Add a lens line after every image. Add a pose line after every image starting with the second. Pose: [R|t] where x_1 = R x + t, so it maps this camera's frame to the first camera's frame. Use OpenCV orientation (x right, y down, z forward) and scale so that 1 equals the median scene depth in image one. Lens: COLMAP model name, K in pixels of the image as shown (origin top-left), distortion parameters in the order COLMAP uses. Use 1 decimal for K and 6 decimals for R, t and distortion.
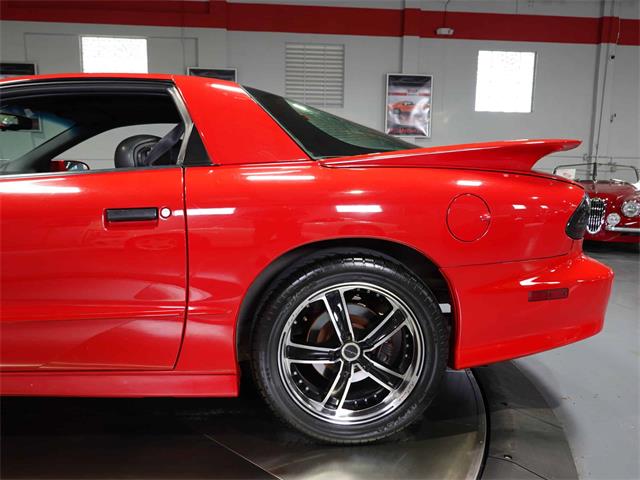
lens RADIAL K [[445.9, 0, 320.3], [0, 445.9, 239.6], [0, 0, 1]] dist [0.003611, 0.000416]
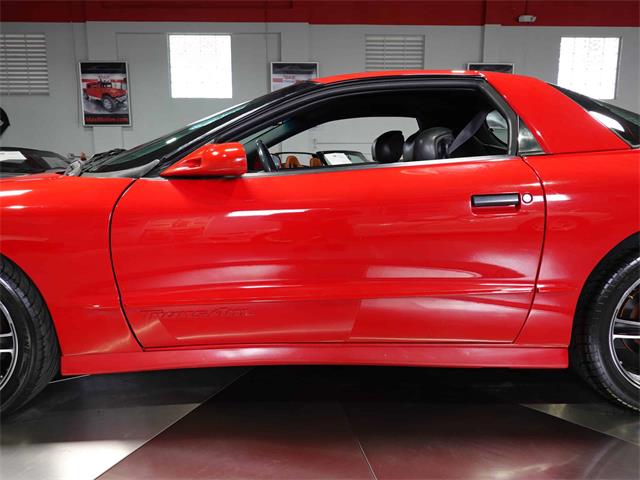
lens RADIAL K [[445.9, 0, 320.3], [0, 445.9, 239.6], [0, 0, 1]] dist [0.003611, 0.000416]
pose [[0.998583, -0.003889, -0.053076, -0.130395], [0.004796, 0.999844, 0.016974, 0.003258], [0.053002, -0.017204, 0.998446, -0.019536]]
